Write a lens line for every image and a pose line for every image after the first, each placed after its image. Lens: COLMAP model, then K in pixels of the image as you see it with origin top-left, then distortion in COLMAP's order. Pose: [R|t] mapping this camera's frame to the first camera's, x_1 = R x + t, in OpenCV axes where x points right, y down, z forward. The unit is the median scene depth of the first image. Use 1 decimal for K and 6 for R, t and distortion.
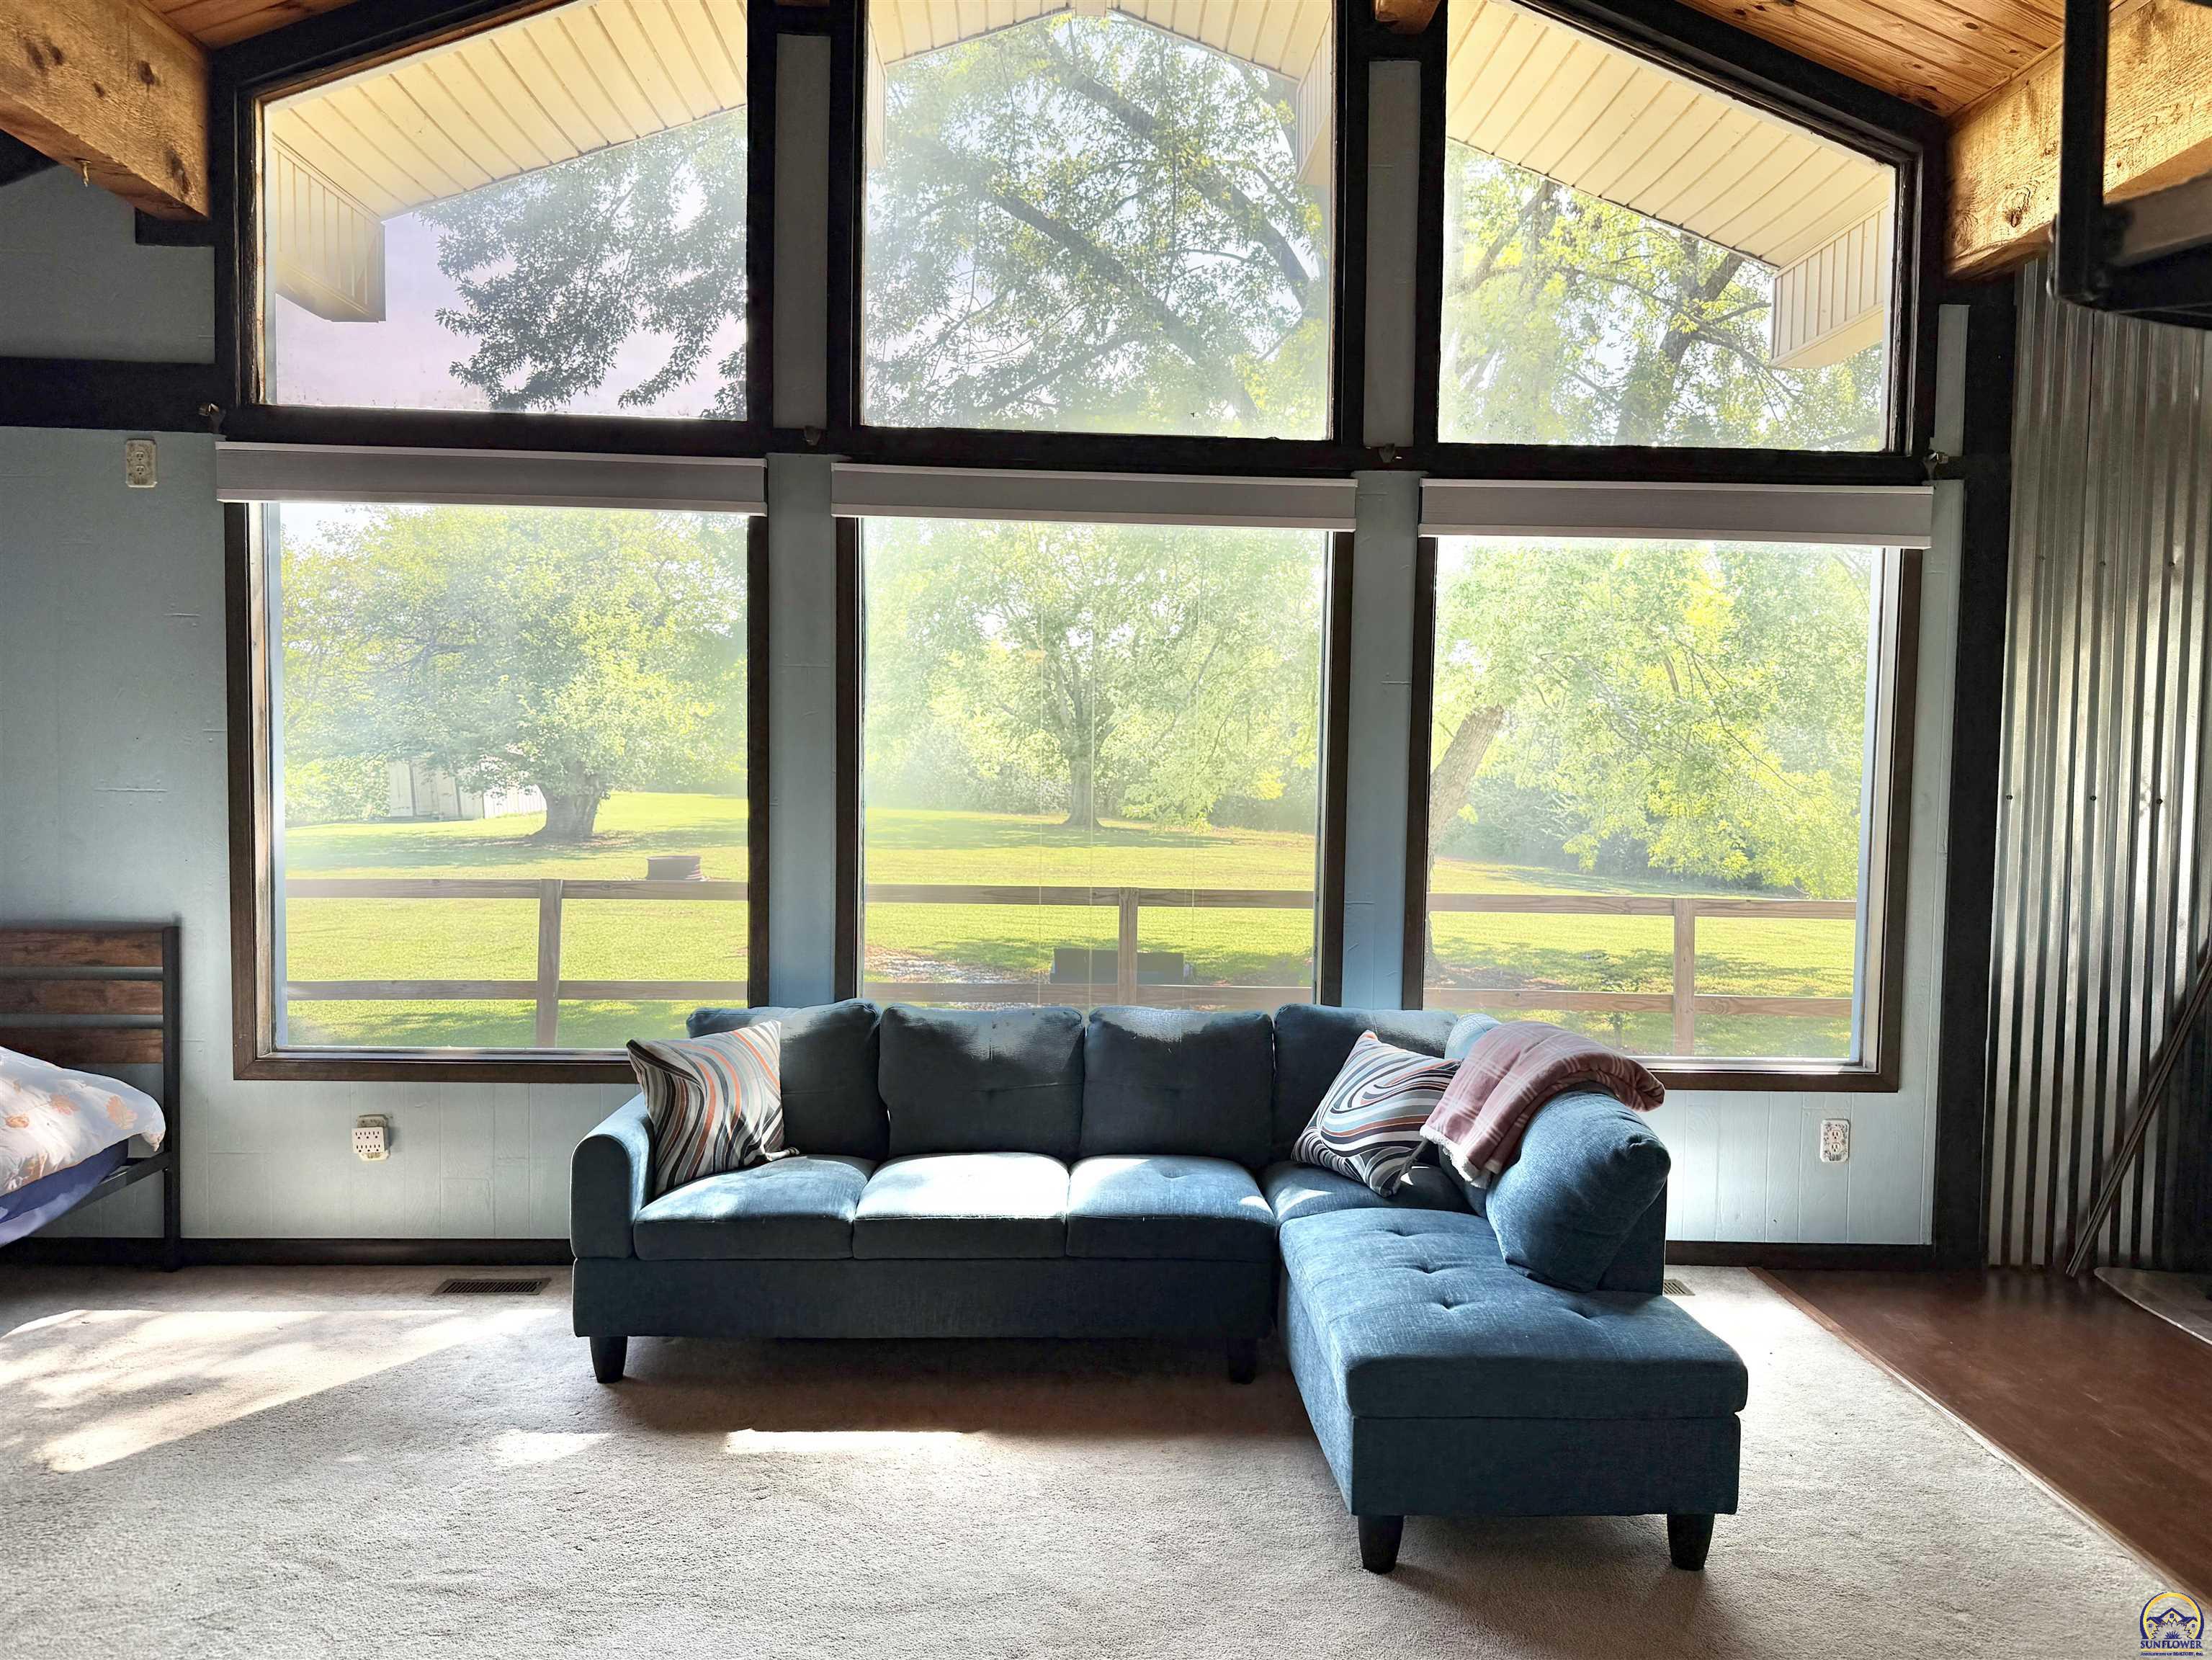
lens RADIAL K [[1577.2, 0, 1107.7], [0, 1577.2, 836.8], [0, 0, 1]] dist [0.033192, -0.036648]
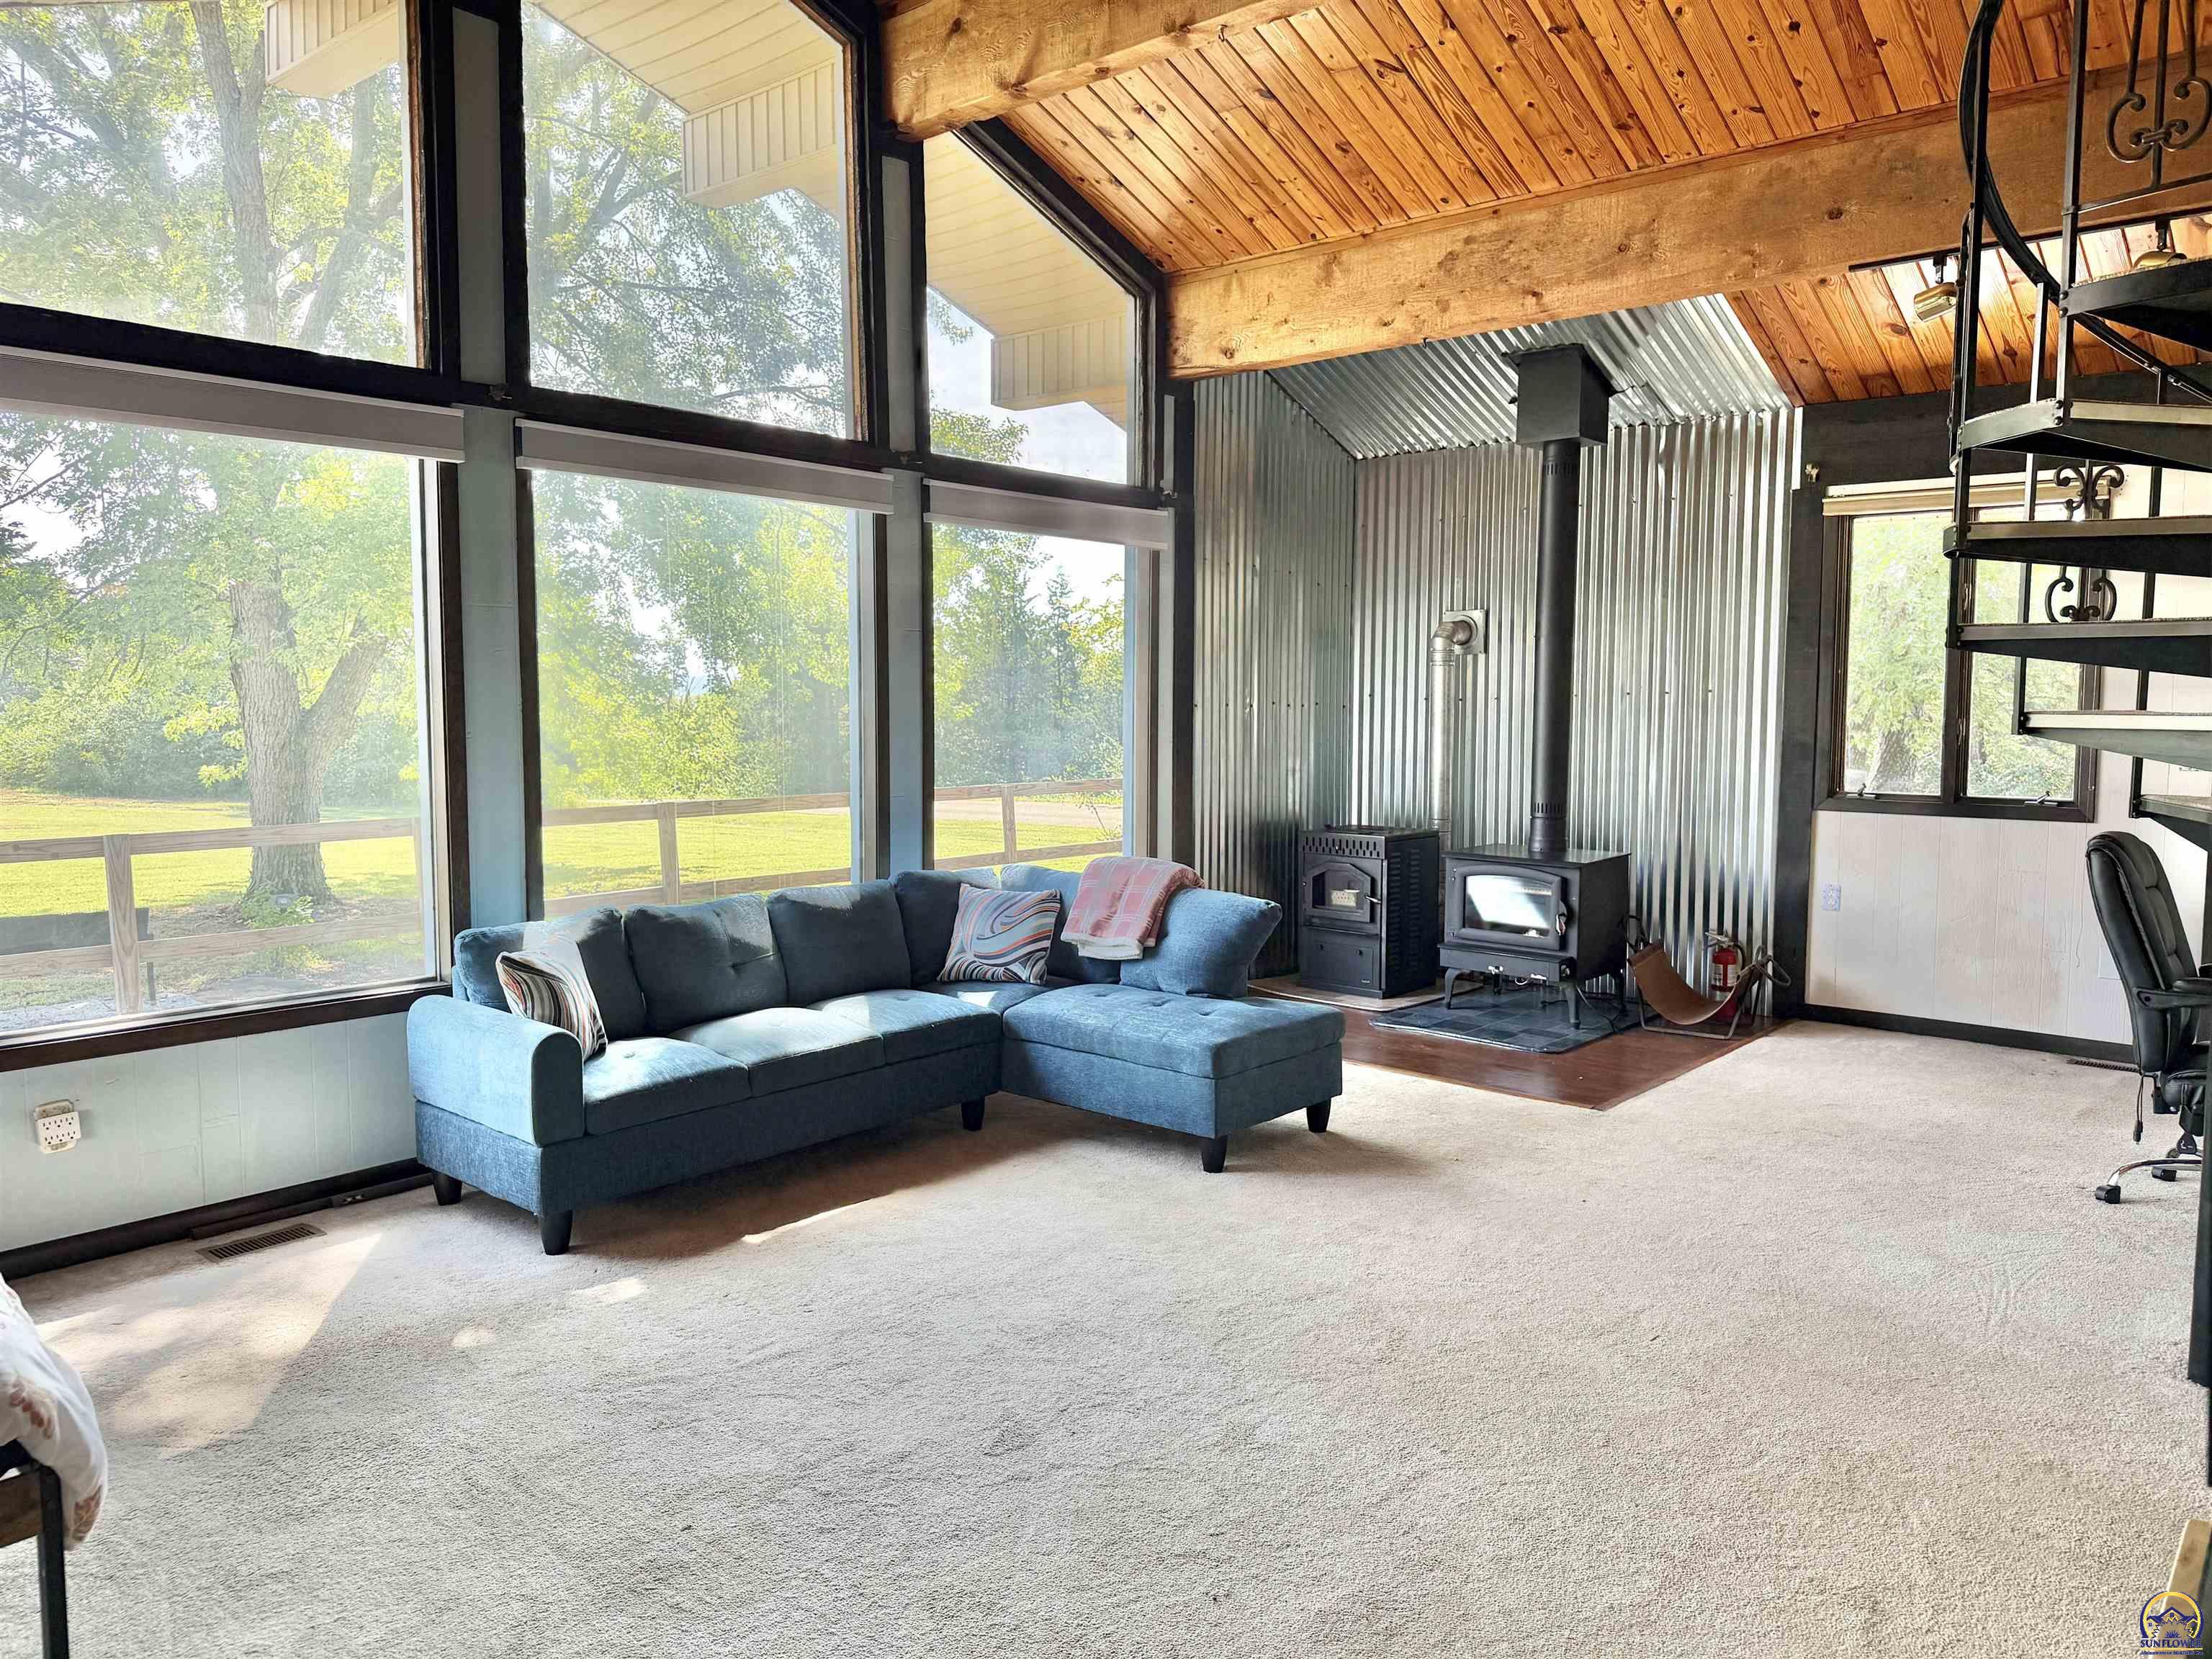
lens RADIAL K [[1577.0, 0, 1099.1], [0, 1577.0, 822.6], [0, 0, 1]] dist [0.033192, -0.036648]
pose [[0.689211, -0.075635, 0.720603, -0.698129], [0.043956, 0.997069, 0.062612, -0.011773], [-0.723226, -0.011478, 0.690516, -0.041589]]
